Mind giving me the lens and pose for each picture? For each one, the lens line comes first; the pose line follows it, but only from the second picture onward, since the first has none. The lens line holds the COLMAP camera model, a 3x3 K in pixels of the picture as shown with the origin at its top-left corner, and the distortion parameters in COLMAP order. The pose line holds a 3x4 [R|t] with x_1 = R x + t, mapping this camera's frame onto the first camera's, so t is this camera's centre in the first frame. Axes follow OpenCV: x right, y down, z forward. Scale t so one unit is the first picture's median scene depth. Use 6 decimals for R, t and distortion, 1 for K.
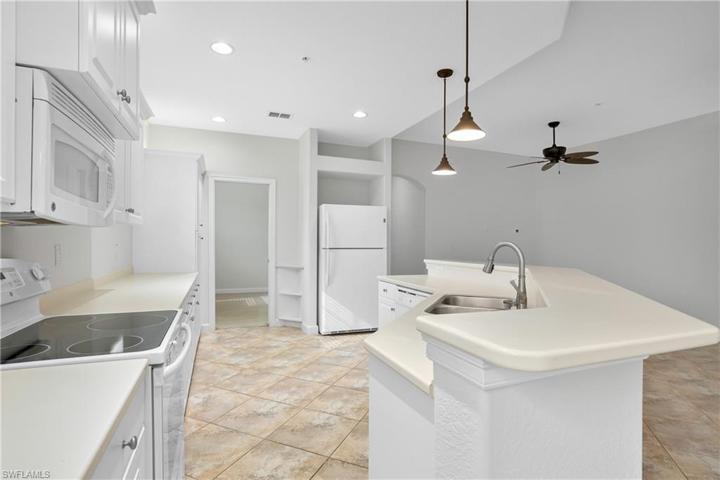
lens RADIAL K [[356.0, 0, 360.0], [0, 356.0, 240.0], [0, 0, 1]] dist [-0.015536, 0.001827]
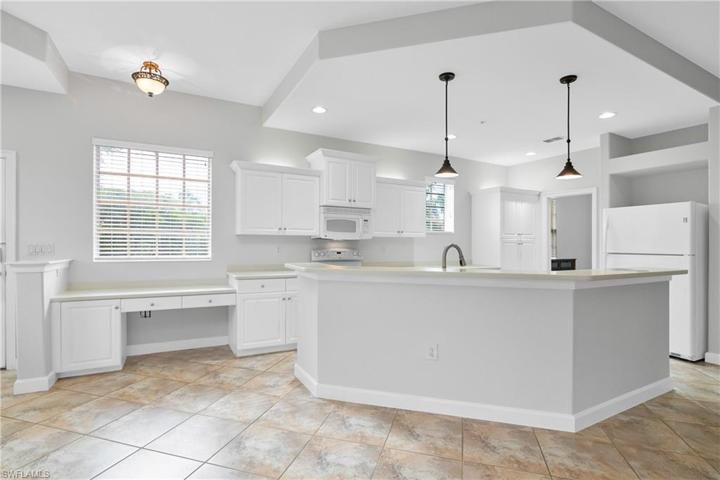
lens RADIAL K [[354.3, 0, 358.3], [0, 354.3, 246.4], [0, 0, 1]] dist [-0.018550, 0.000309]
pose [[0.119615, 0.001043, -0.992820, 0.768769], [-0.008132, 0.999967, 0.000071, 0.010010], [0.992787, 0.008065, 0.119619, 0.187617]]
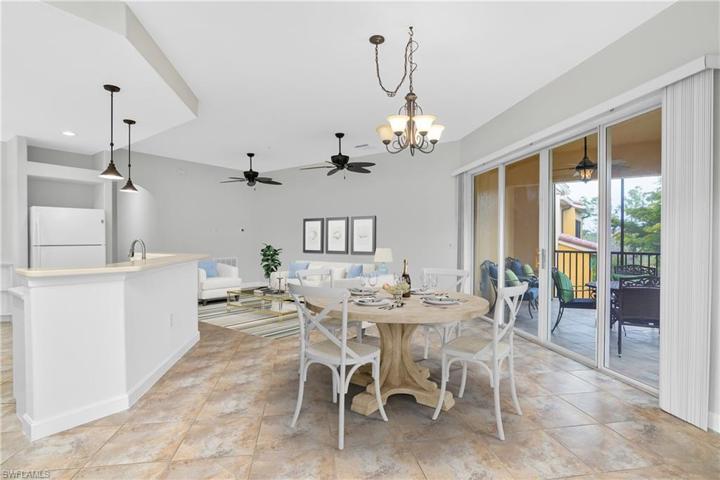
lens RADIAL K [[356.0, 0, 360.0], [0, 356.0, 240.0], [0, 0, 1]] dist [-0.015536, 0.001827]
pose [[0.846553, -0.009900, 0.532212, 0.172572], [0.006739, 0.999946, 0.007882, 0.003594], [-0.532262, -0.003086, 0.846574, -0.470410]]
